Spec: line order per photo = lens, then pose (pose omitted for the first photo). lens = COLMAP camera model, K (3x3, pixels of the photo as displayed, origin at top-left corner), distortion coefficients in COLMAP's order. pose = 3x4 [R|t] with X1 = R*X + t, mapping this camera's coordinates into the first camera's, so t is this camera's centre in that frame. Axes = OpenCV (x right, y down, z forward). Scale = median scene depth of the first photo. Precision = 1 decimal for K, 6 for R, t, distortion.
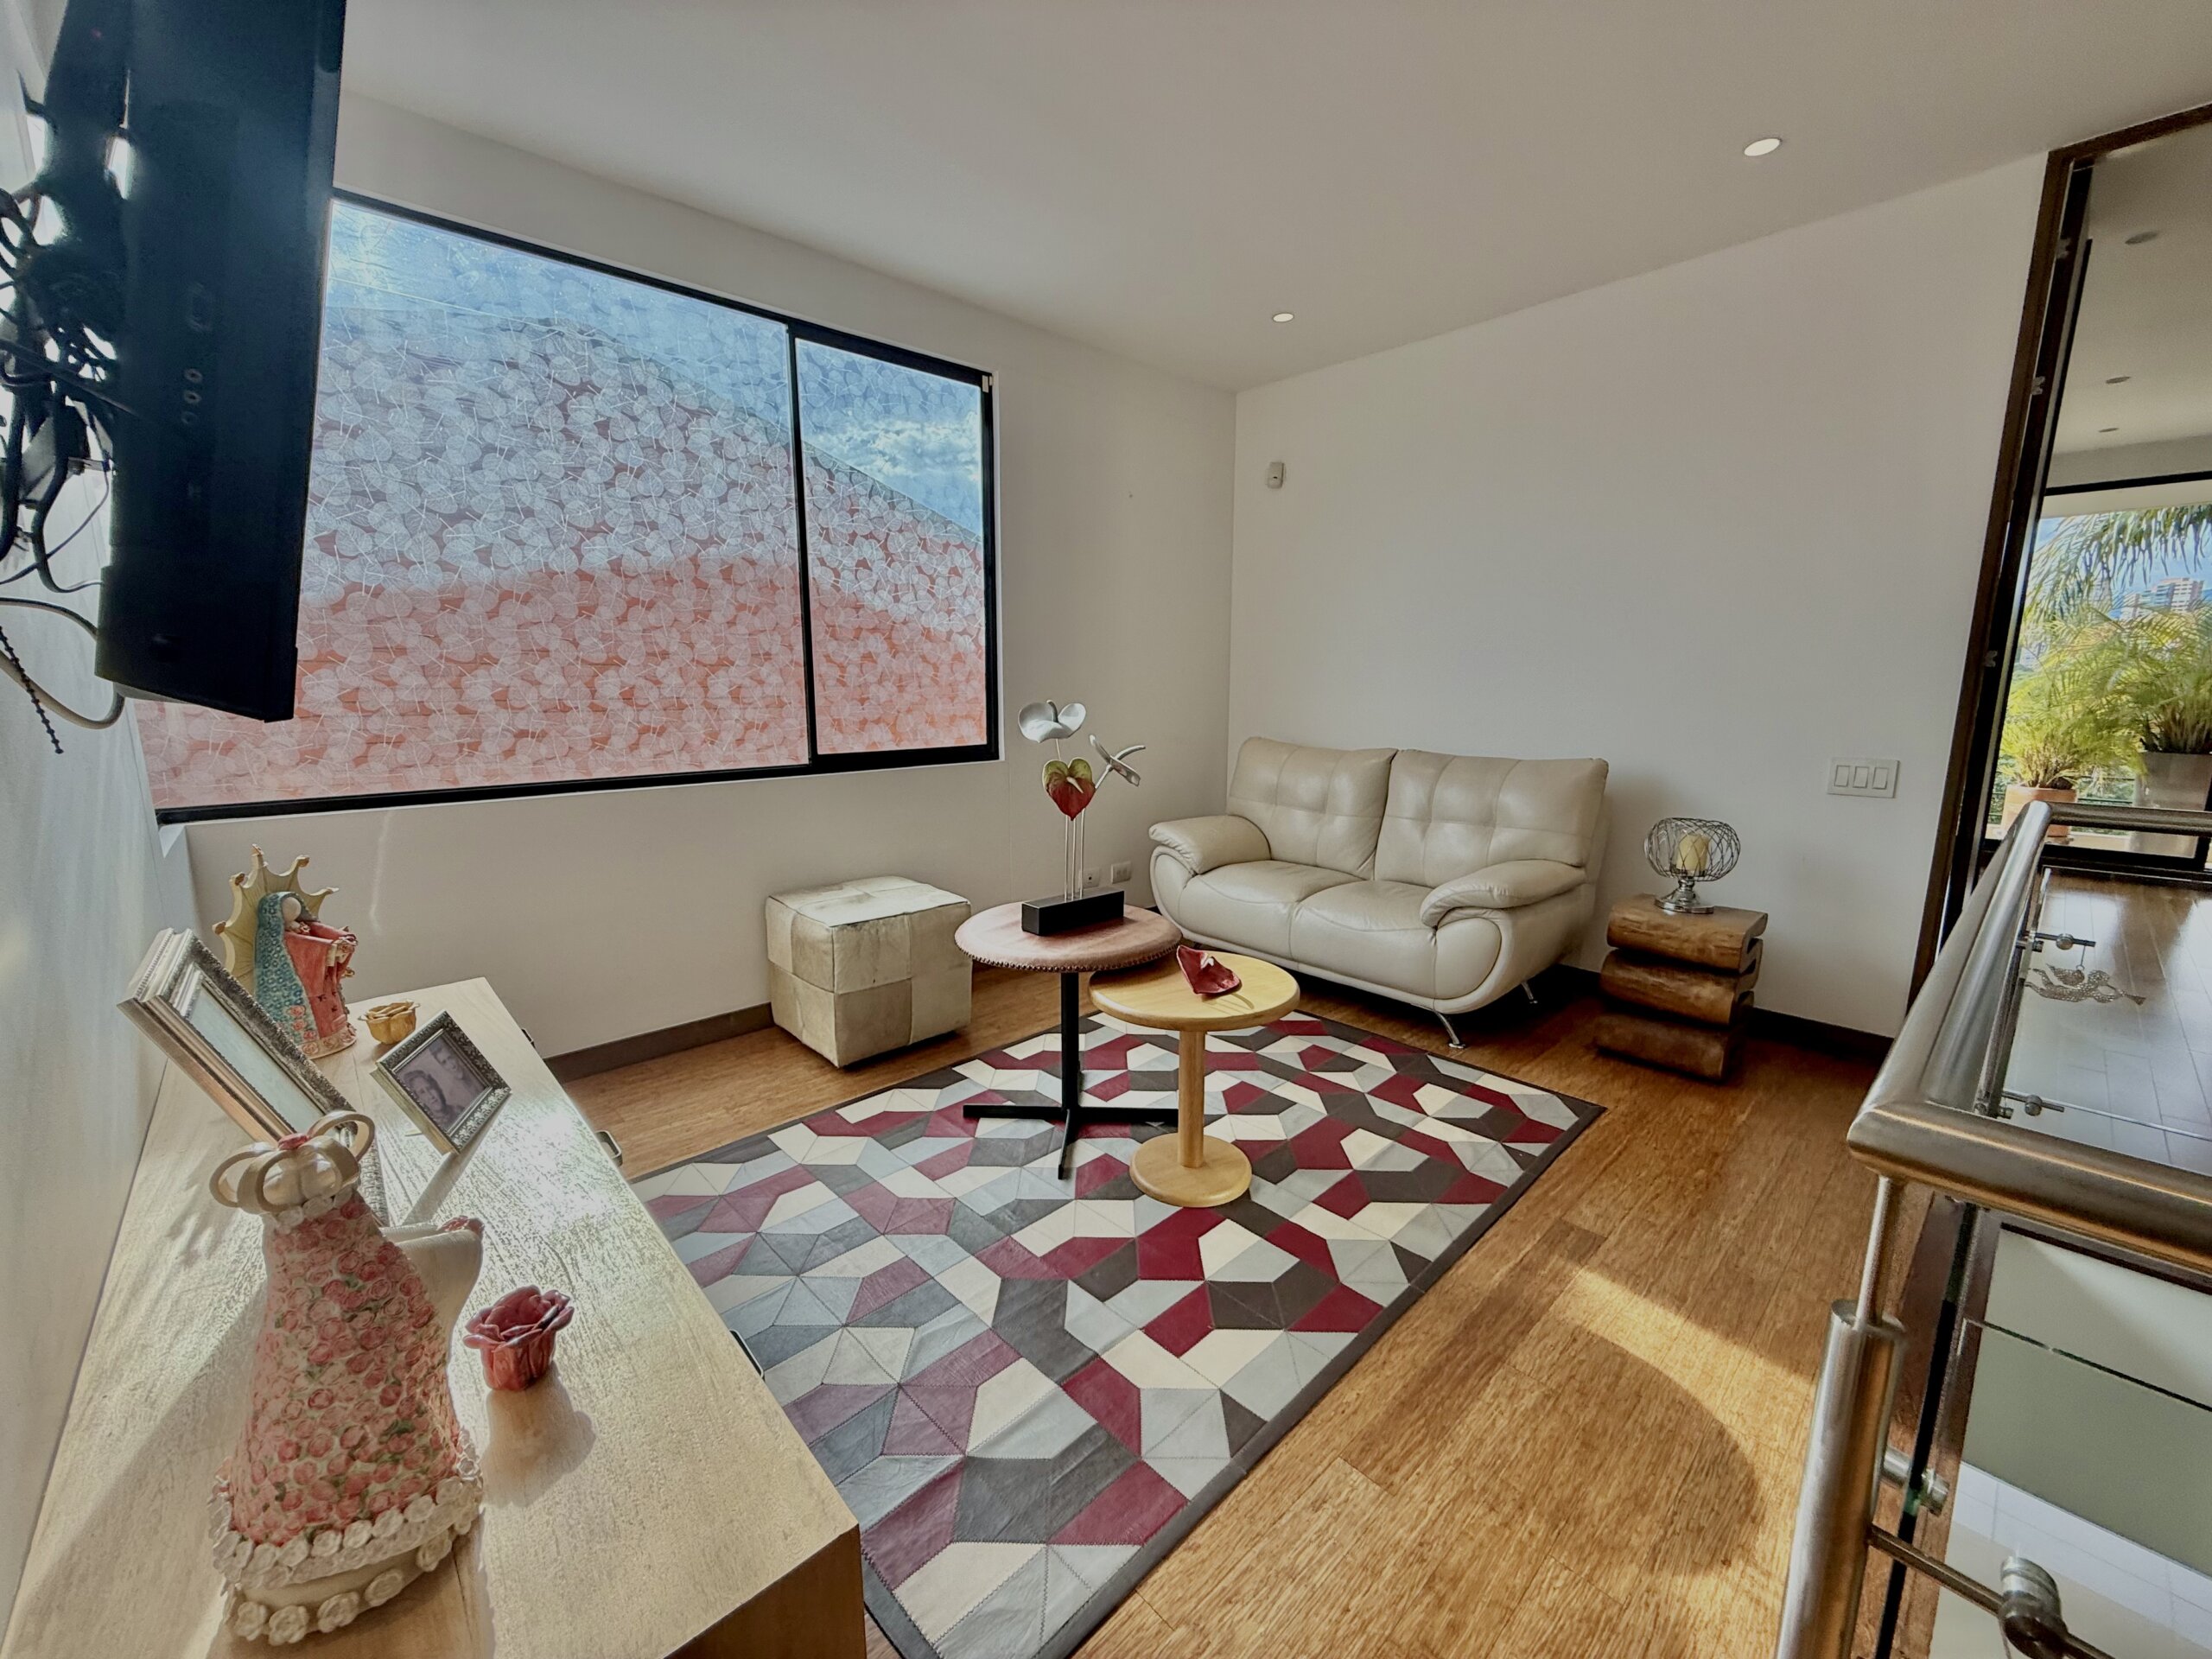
lens RADIAL K [[894.3, 0, 1103.5], [0, 894.3, 822.9], [0, 0, 1]] dist [0.021580, 0.000162]
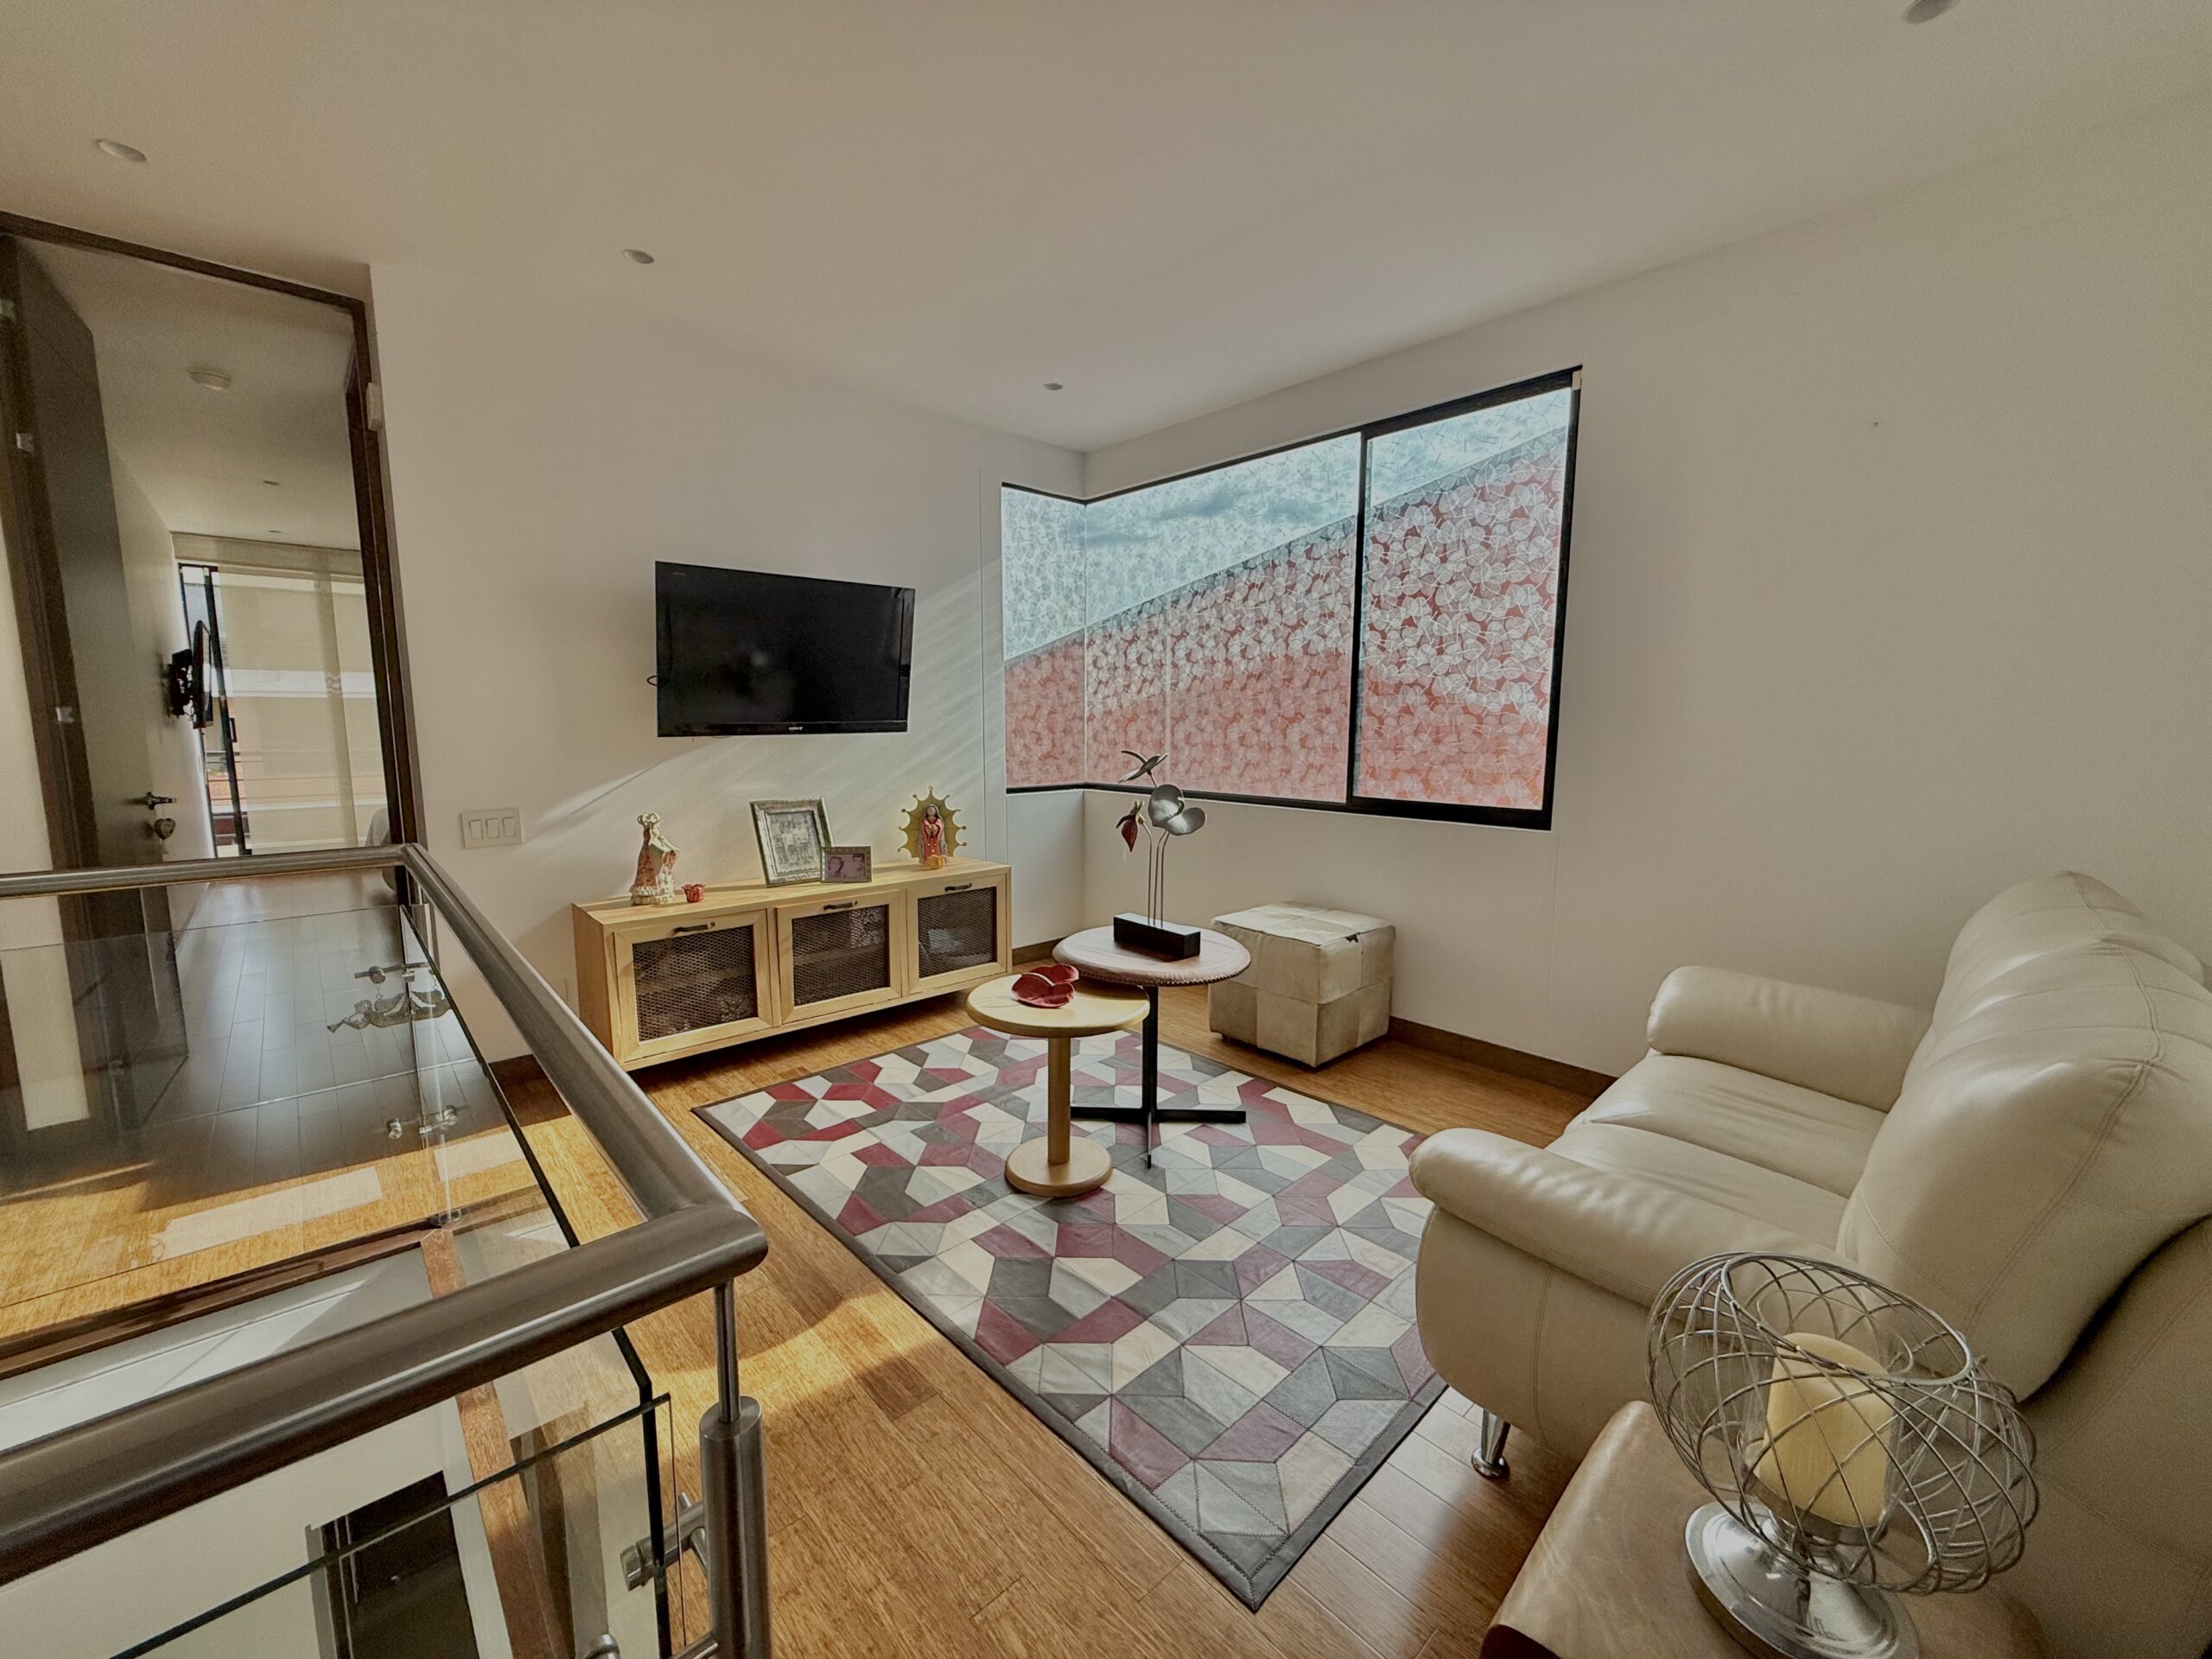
lens RADIAL K [[884.4, 0, 1103.8], [0, 884.4, 831.3], [0, 0, 1]] dist [-0.000352, 0.000324]
pose [[-0.013275, 0.122374, -0.992395, 0.866658], [-0.170215, 0.977720, 0.122841, -0.125988], [0.985318, 0.170551, 0.007851, 0.743183]]
